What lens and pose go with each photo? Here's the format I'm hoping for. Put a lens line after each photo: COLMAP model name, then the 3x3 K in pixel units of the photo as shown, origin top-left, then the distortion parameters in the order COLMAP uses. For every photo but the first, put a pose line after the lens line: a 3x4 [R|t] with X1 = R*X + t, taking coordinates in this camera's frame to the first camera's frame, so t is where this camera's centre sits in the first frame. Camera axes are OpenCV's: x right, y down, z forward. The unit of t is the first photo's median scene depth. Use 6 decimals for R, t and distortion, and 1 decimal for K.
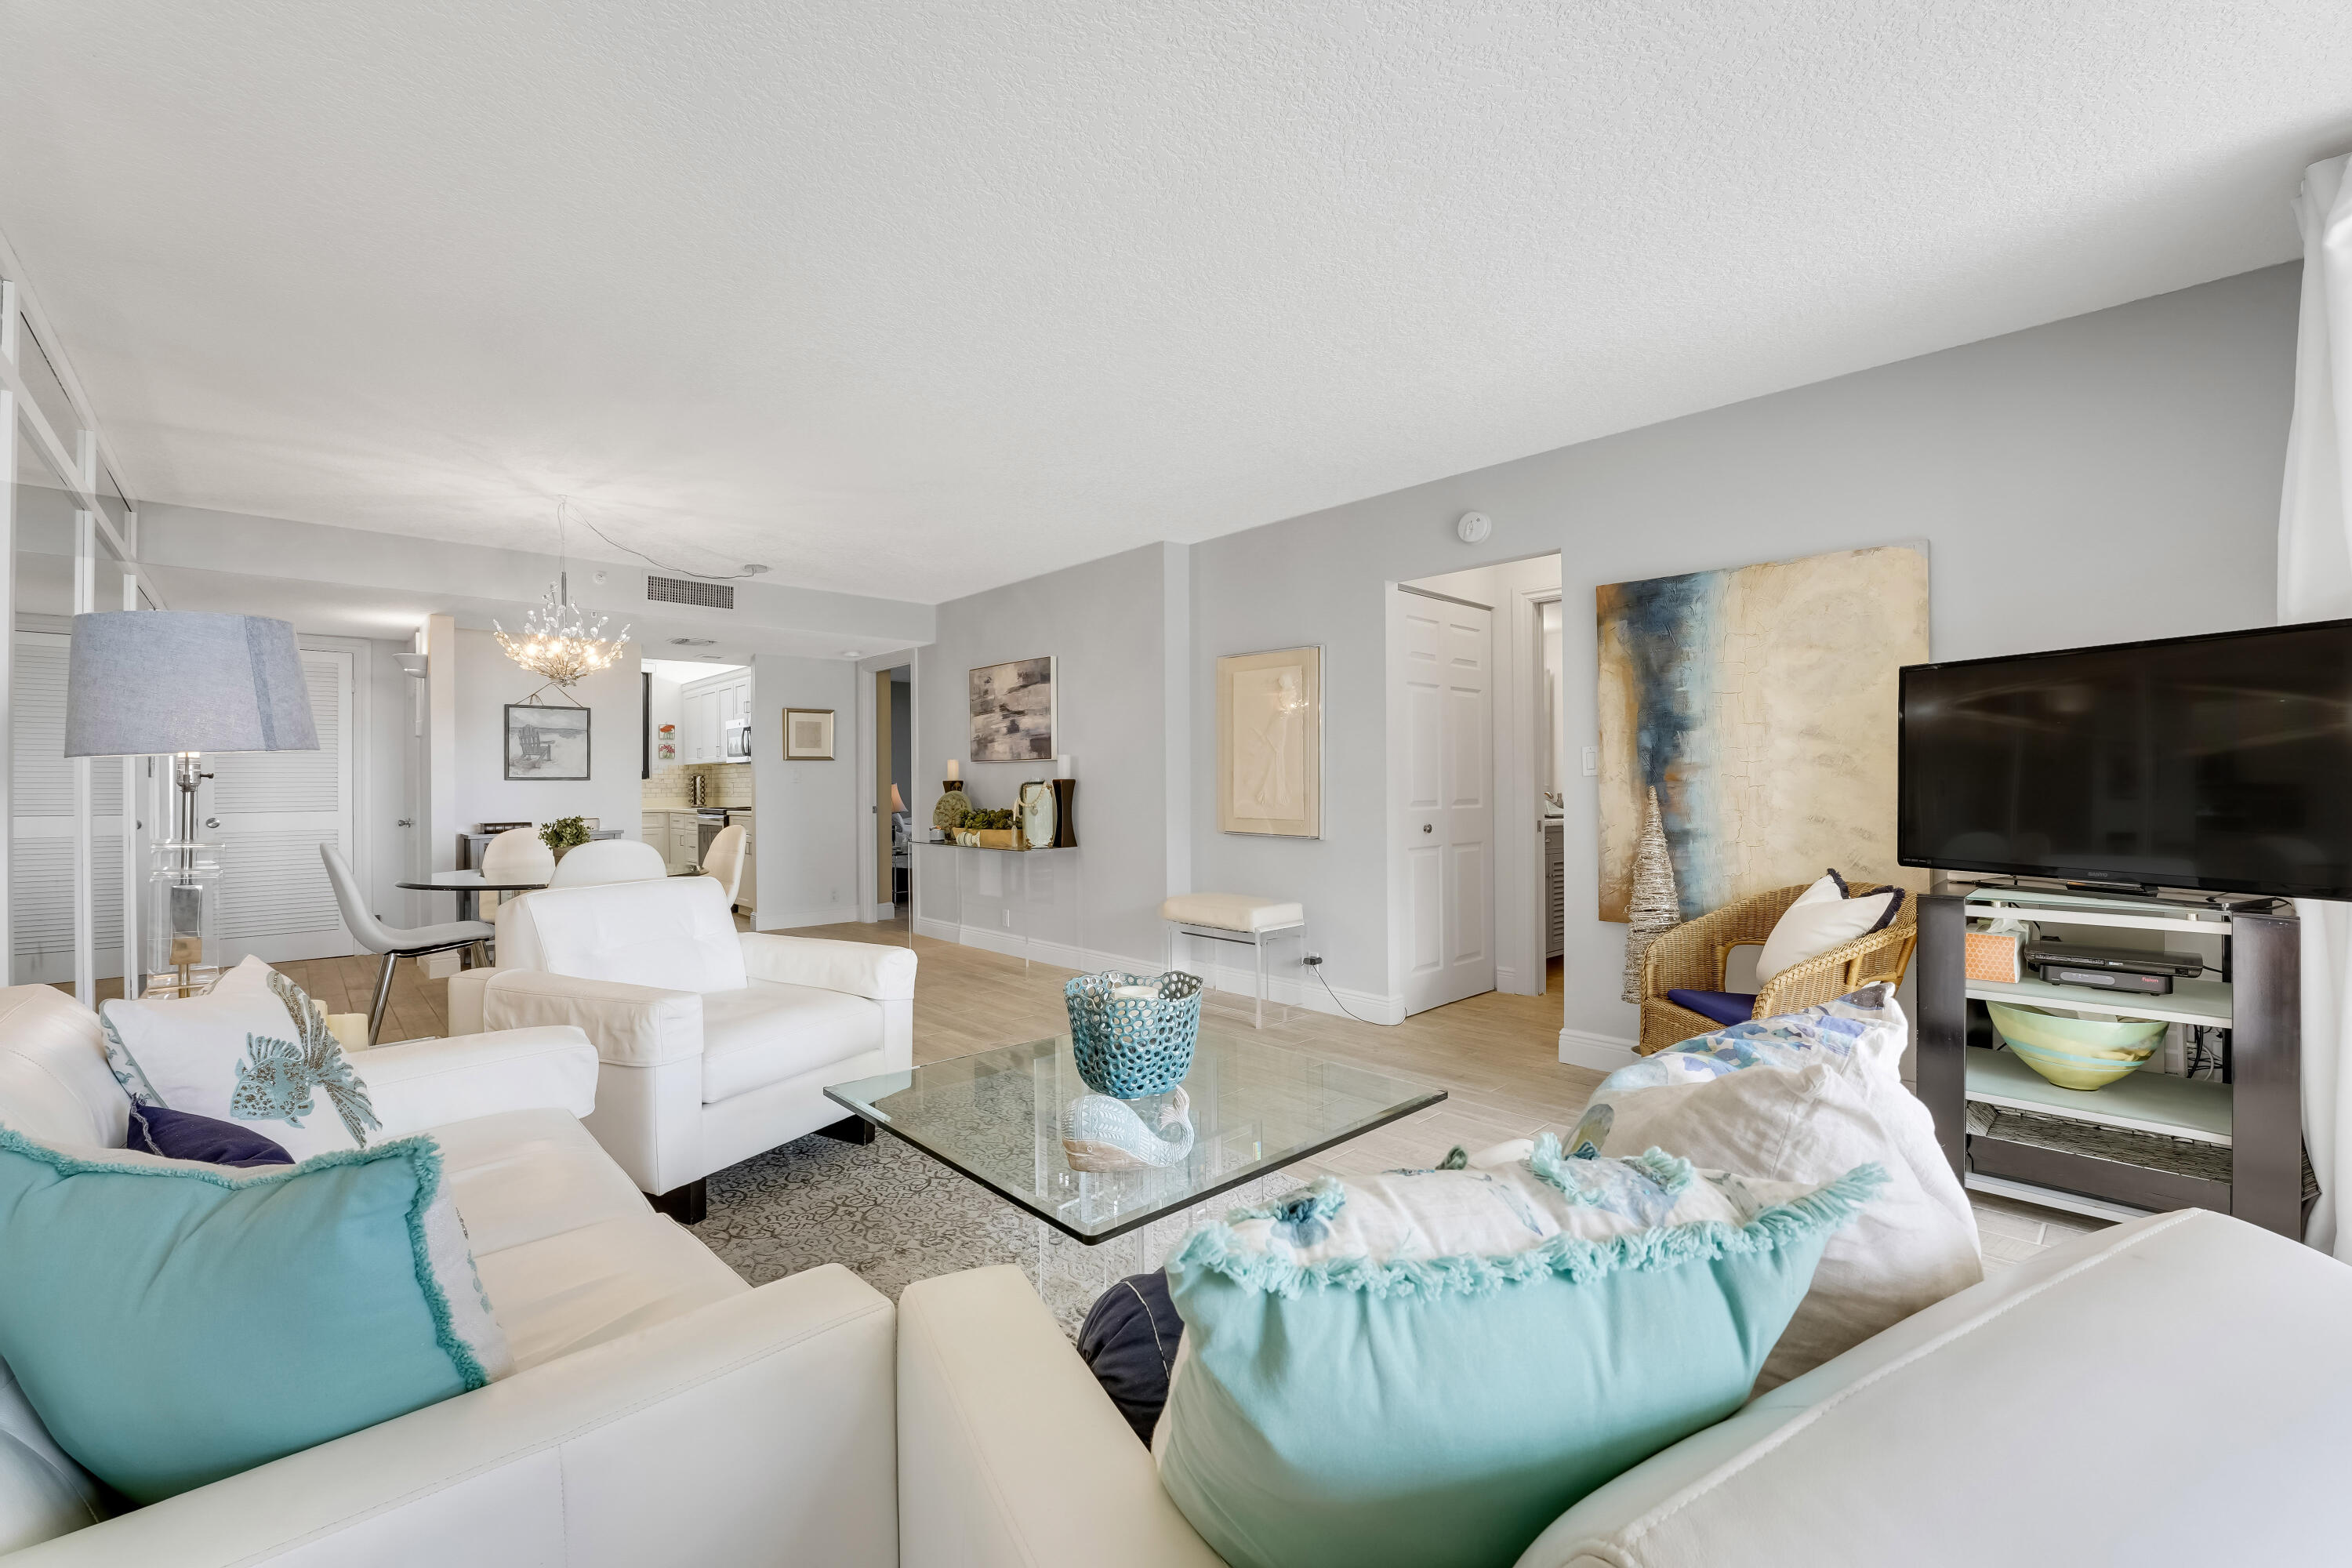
lens RADIAL K [[973.8, 0, 1195.8], [0, 973.8, 782.3], [0, 0, 1]] dist [-0.023077, 0.001657]
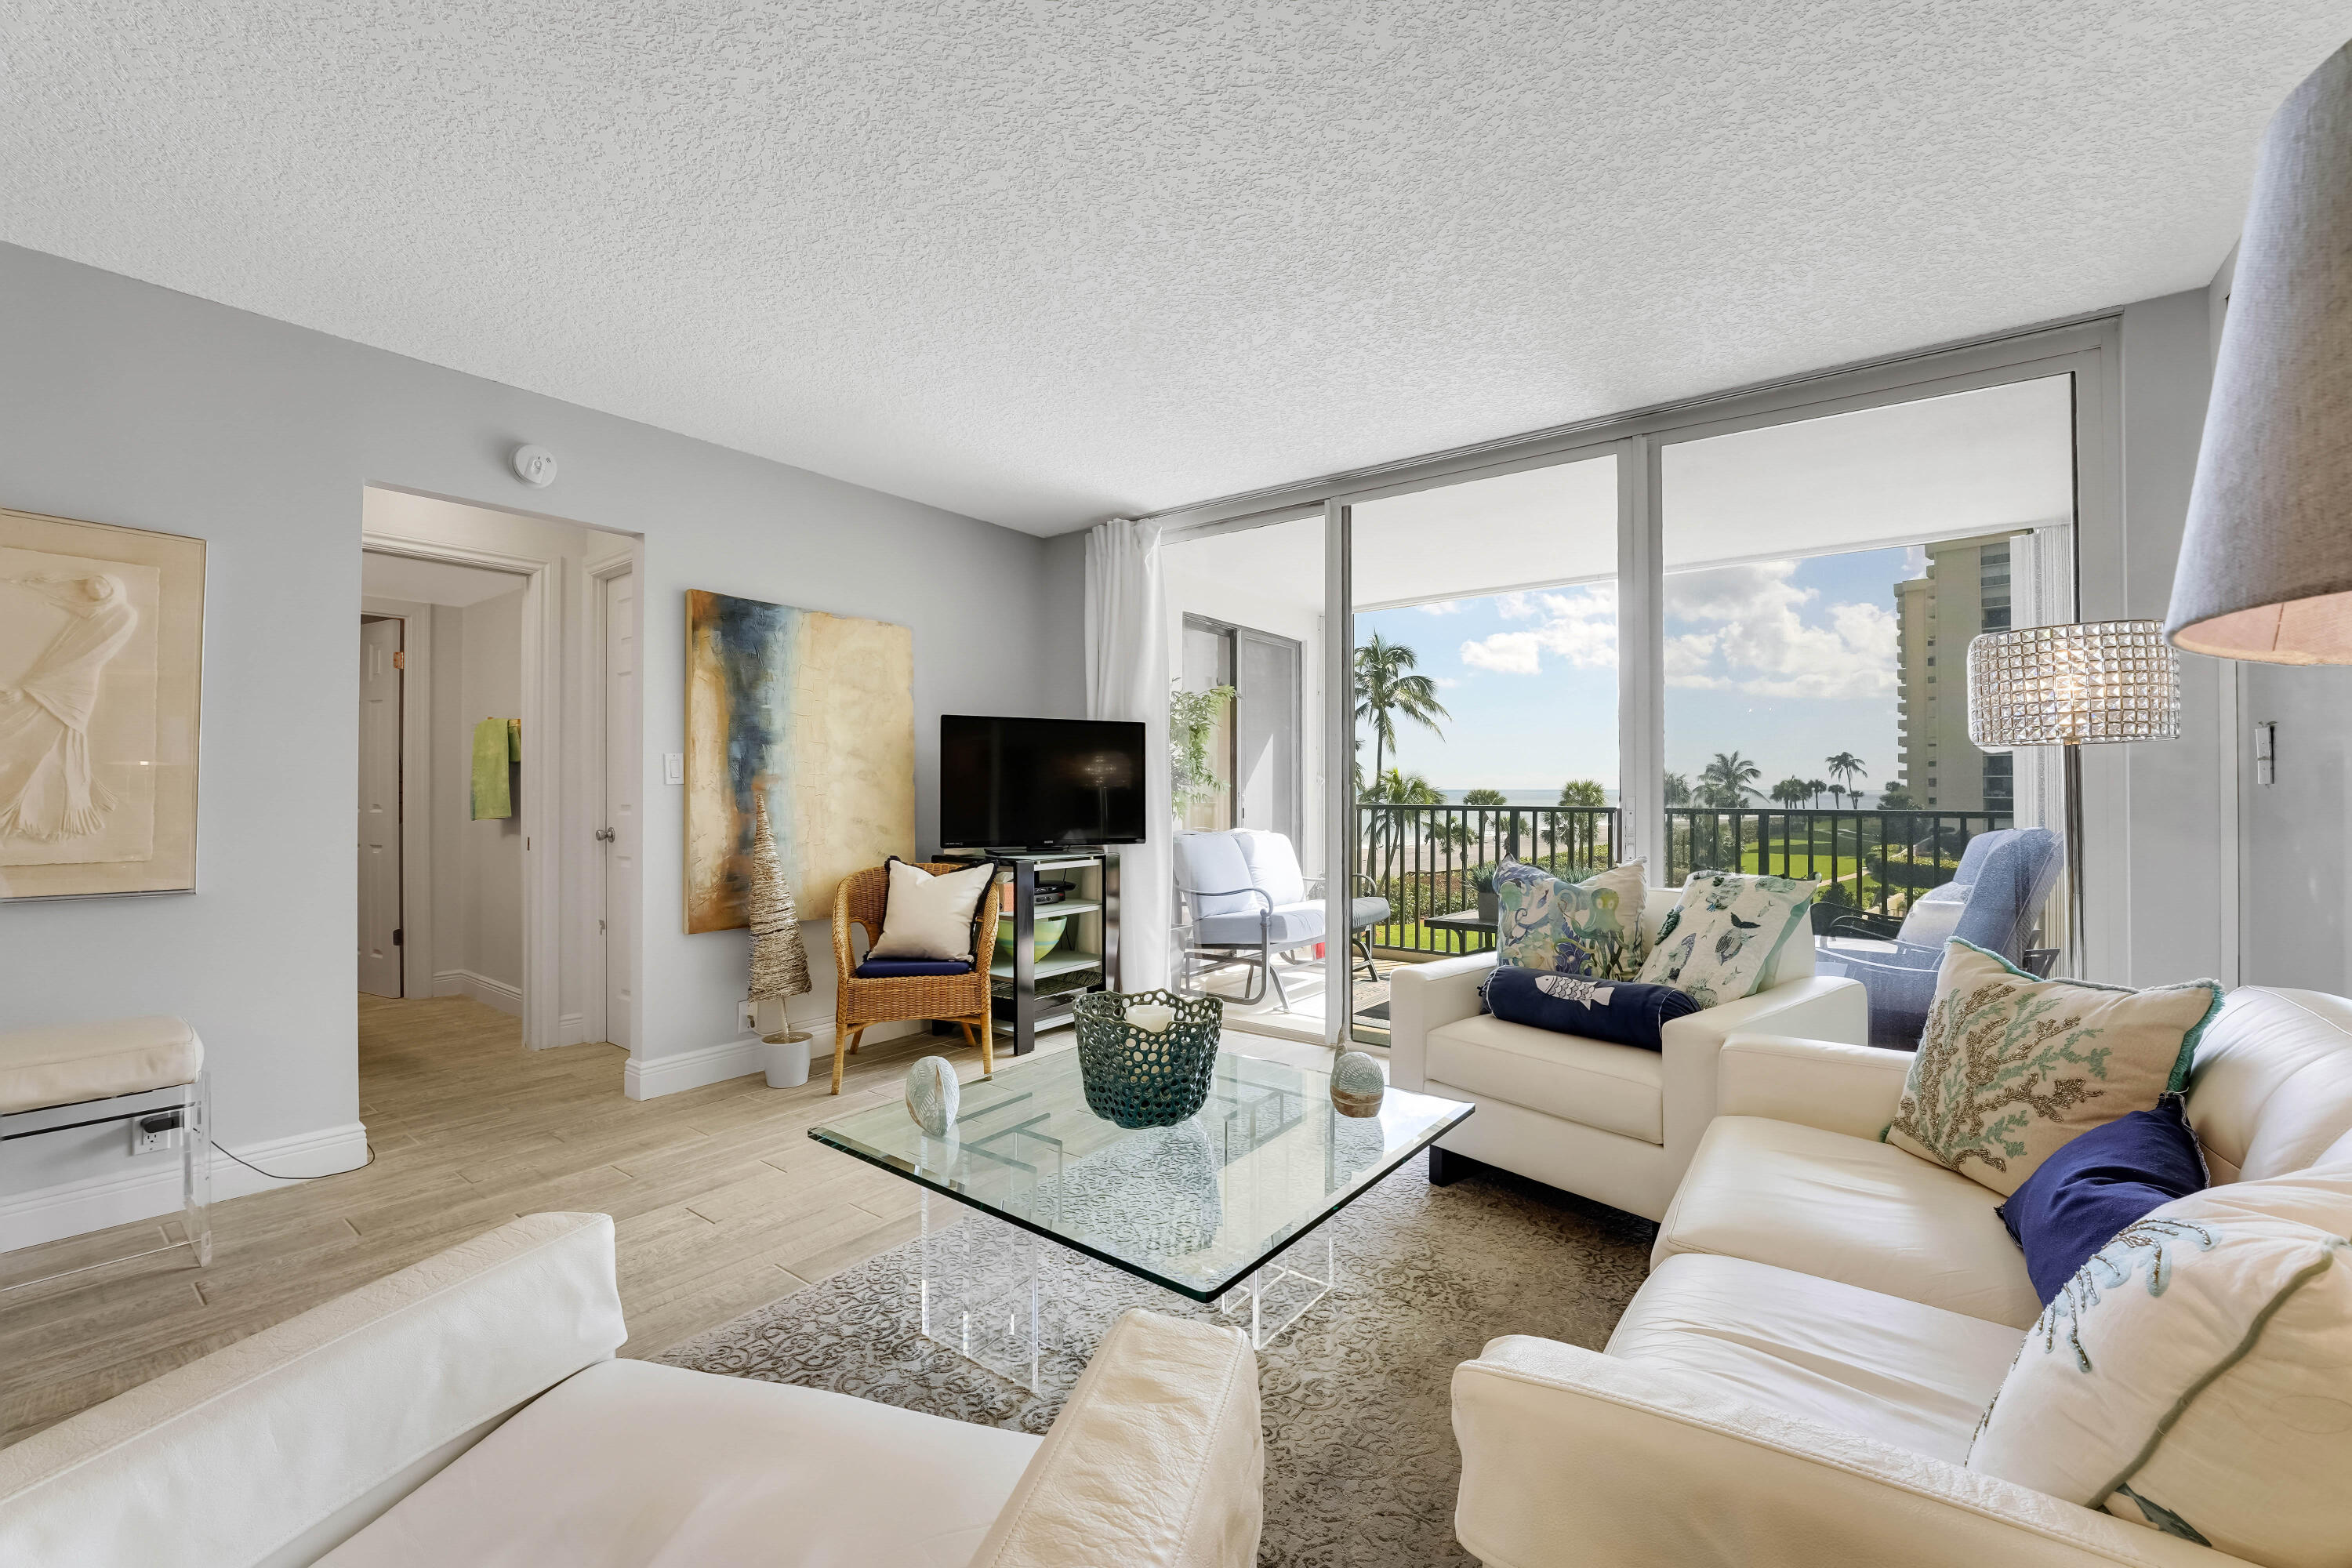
lens RADIAL K [[973.8, 0, 1171.1], [0, 973.8, 777.6], [0, 0, 1]] dist [-0.023077, 0.001657]
pose [[-0.156075, 0.015192, 0.987628, -0.658999], [-0.004295, 0.999862, -0.016059, -0.000158], [-0.987736, -0.006749, -0.155989, 0.726455]]
